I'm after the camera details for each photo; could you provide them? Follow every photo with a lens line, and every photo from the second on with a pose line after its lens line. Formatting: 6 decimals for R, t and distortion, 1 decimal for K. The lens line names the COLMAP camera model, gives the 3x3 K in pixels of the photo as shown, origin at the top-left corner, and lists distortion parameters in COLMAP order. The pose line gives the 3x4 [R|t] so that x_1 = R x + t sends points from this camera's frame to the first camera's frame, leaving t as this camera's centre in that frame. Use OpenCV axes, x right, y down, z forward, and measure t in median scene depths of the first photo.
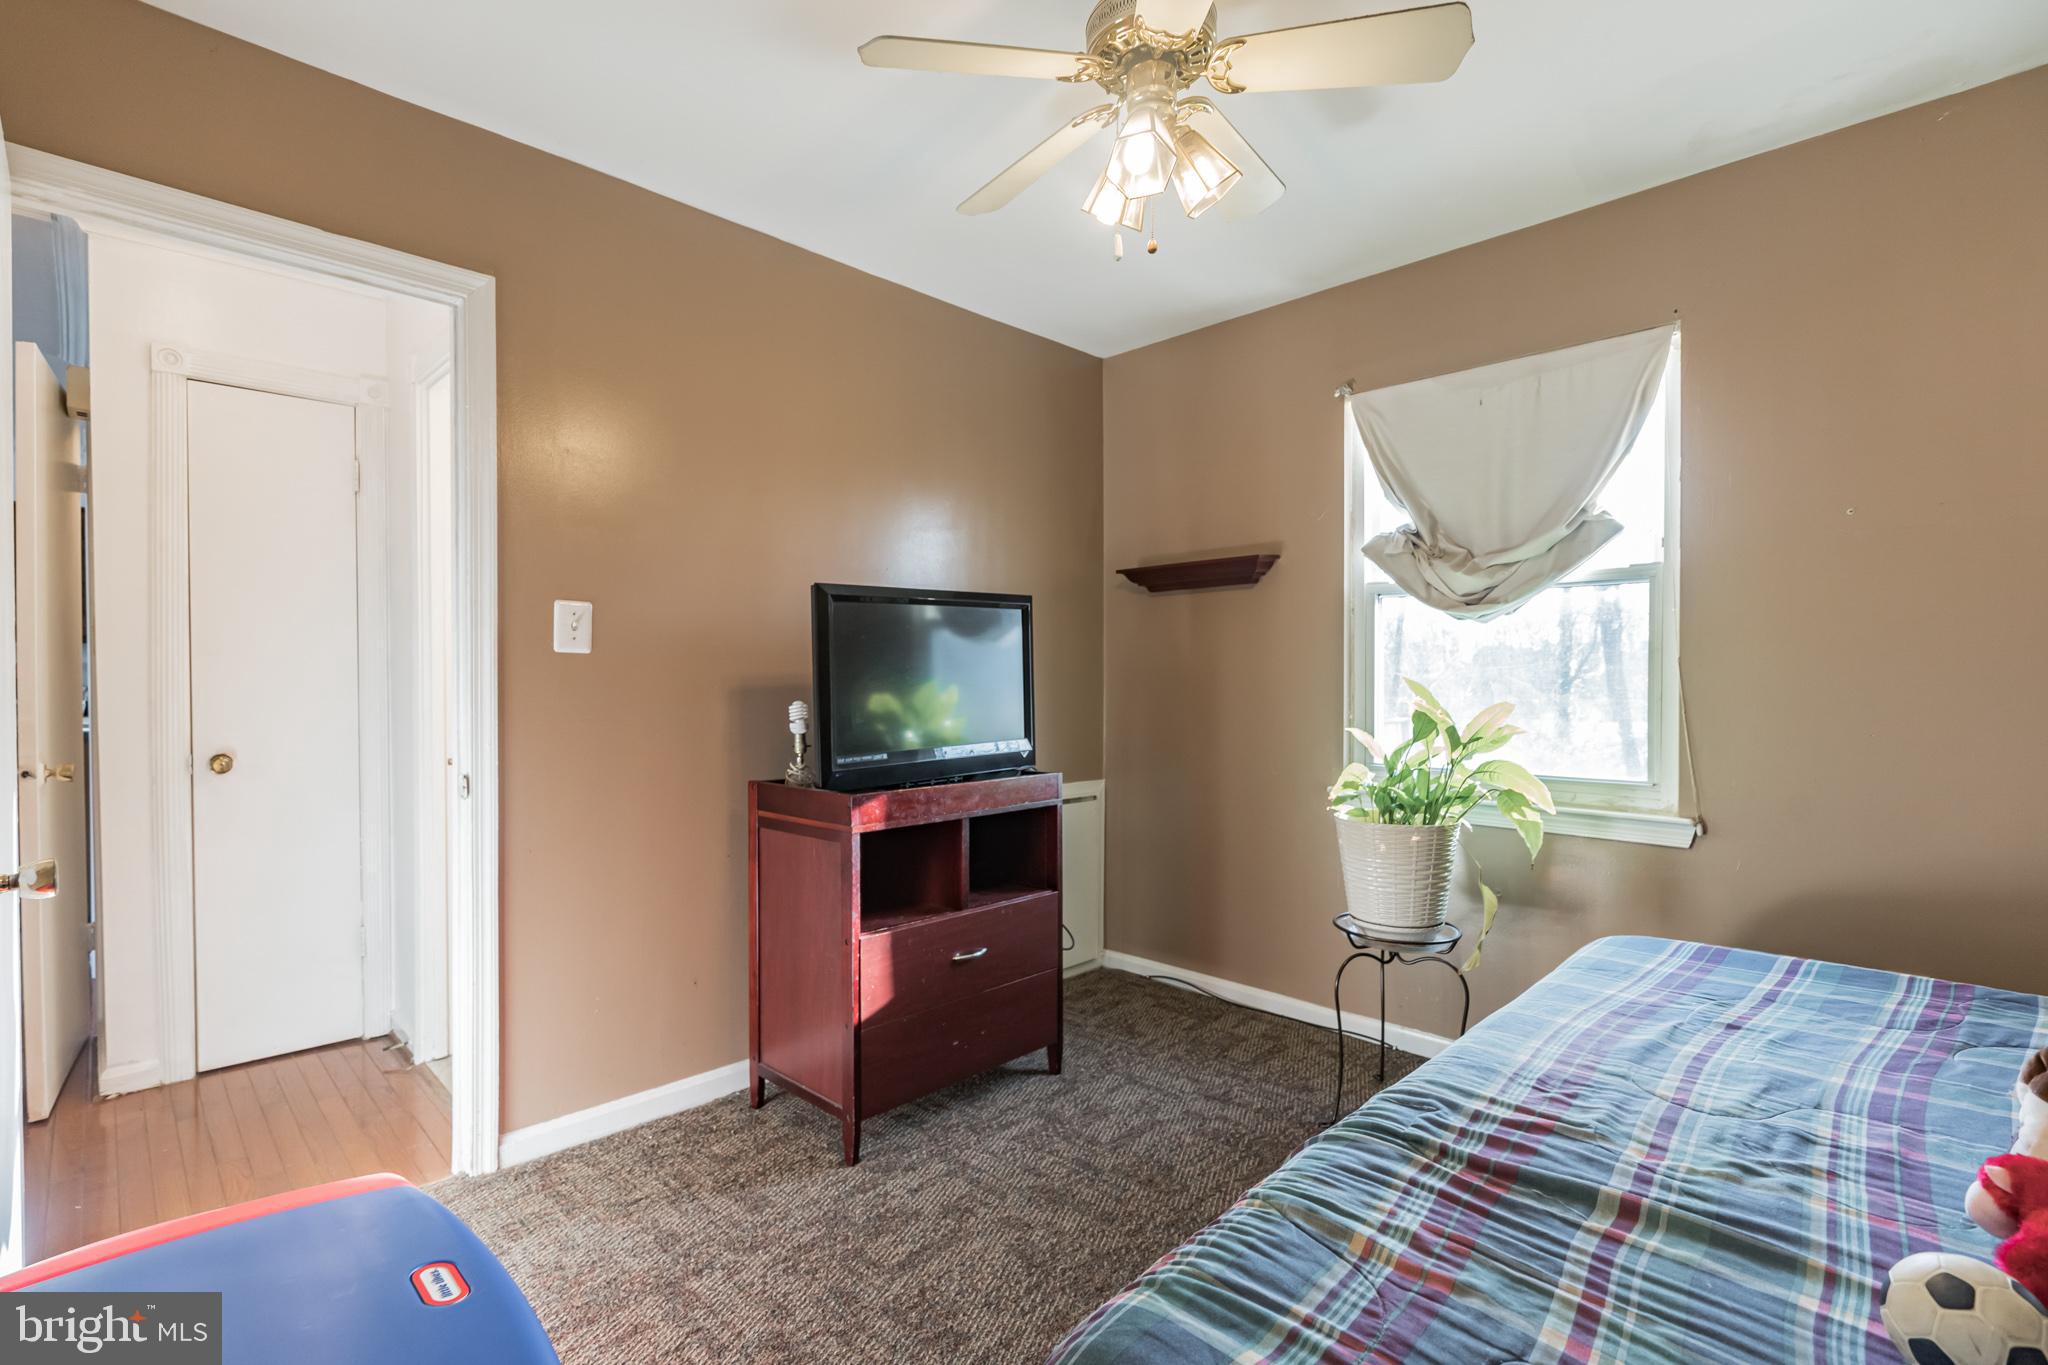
lens RADIAL K [[945.1, 0, 1010.2], [0, 945.1, 679.3], [0, 0, 1]] dist [-0.005144, 0.002700]
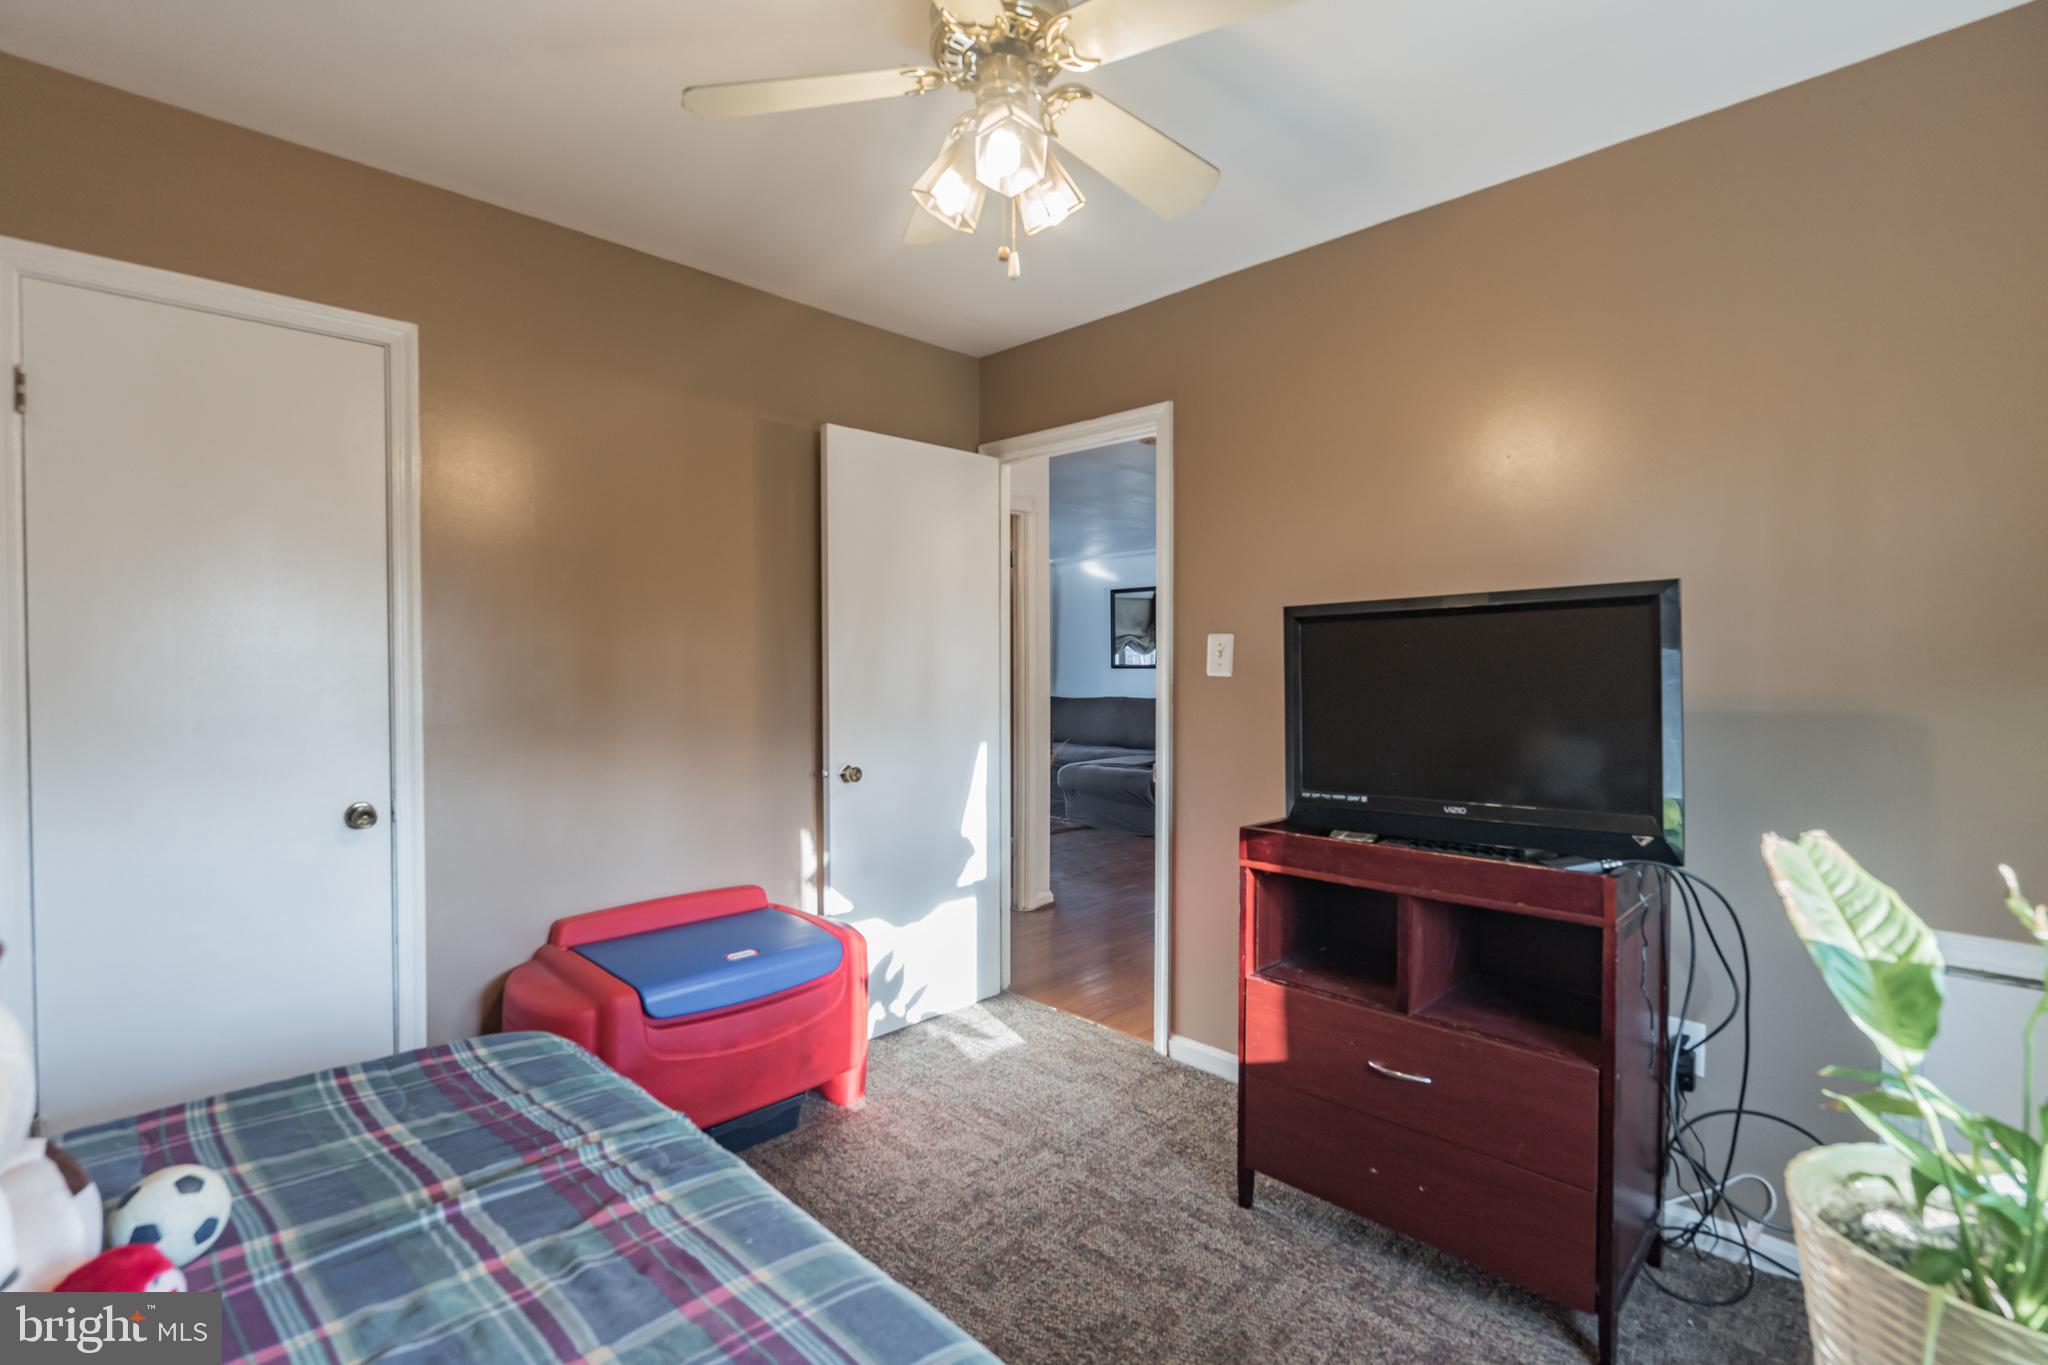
lens RADIAL K [[945.1, 0, 1020.1], [0, 945.1, 681.9], [0, 0, 1]] dist [-0.005144, 0.002700]
pose [[0.002908, 0.012801, -0.999914, 0.764906], [-0.011098, 0.999857, 0.012768, -0.034054], [0.999934, 0.011060, 0.003050, 0.730232]]
